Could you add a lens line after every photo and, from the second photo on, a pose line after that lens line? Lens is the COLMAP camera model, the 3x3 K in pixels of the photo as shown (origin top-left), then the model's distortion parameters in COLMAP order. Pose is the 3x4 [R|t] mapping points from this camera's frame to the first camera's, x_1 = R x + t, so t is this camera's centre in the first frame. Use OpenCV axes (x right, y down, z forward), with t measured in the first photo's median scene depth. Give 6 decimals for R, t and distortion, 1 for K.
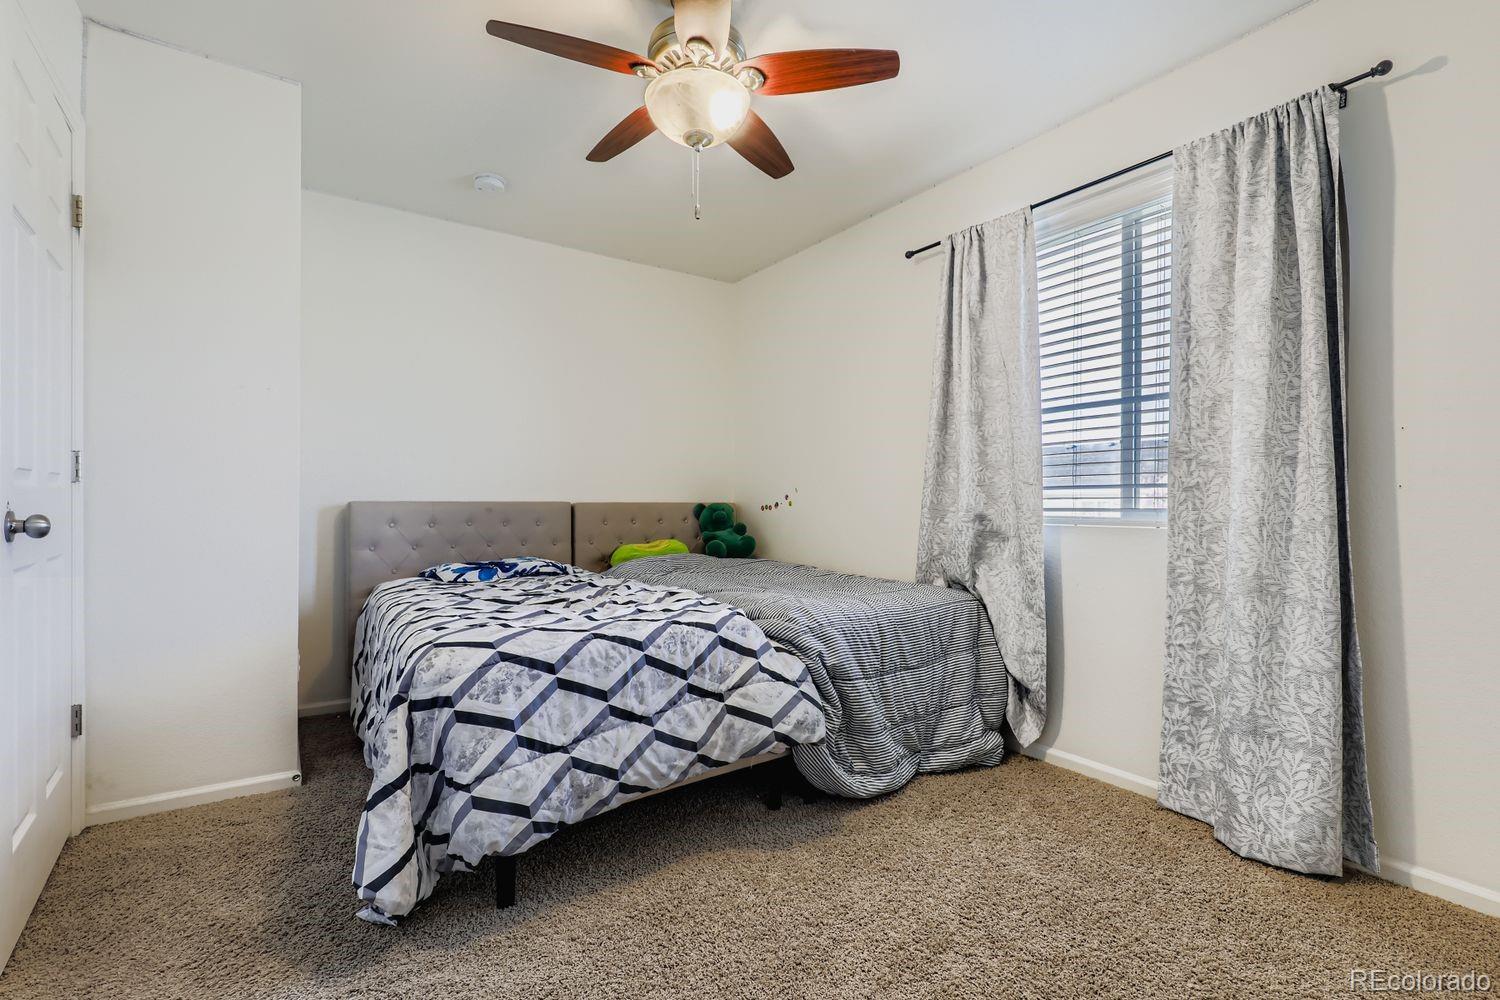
lens RADIAL K [[681.3, 0, 751.6], [0, 681.3, 496.9], [0, 0, 1]] dist [0.001885, -0.001672]
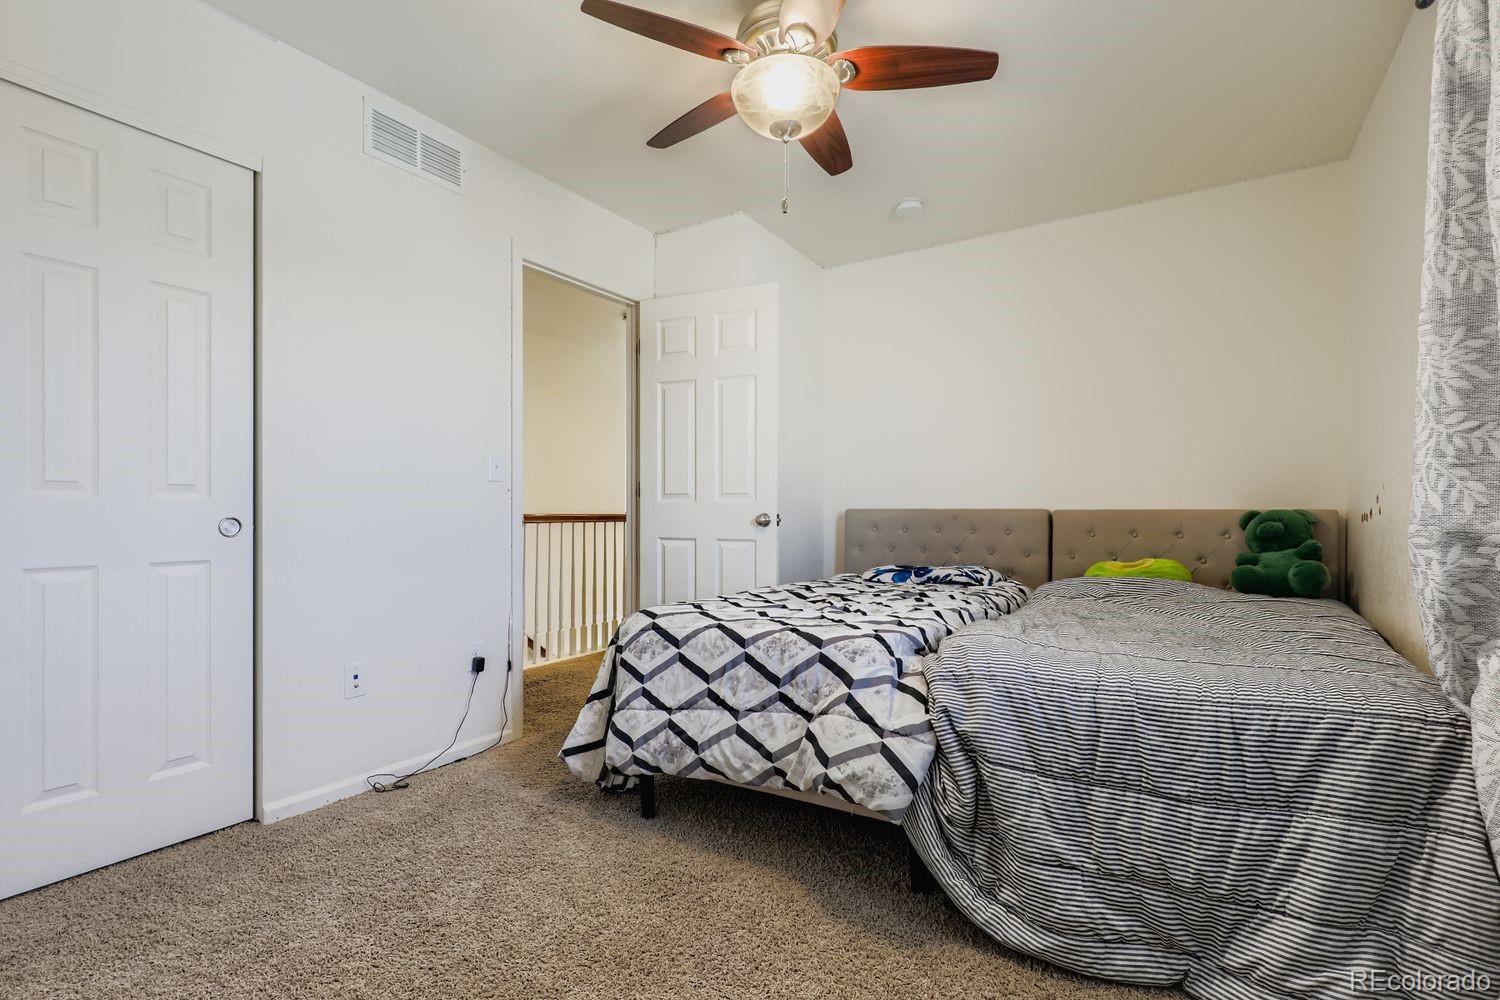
lens RADIAL K [[681.3, 0, 750.5], [0, 681.3, 507.6], [0, 0, 1]] dist [0.001885, -0.001672]
pose [[0.390421, -0.007361, -0.920607, 0.801022], [0.005619, 0.999968, -0.005613, 0.015329], [0.920619, -0.002982, 0.390450, 0.590551]]
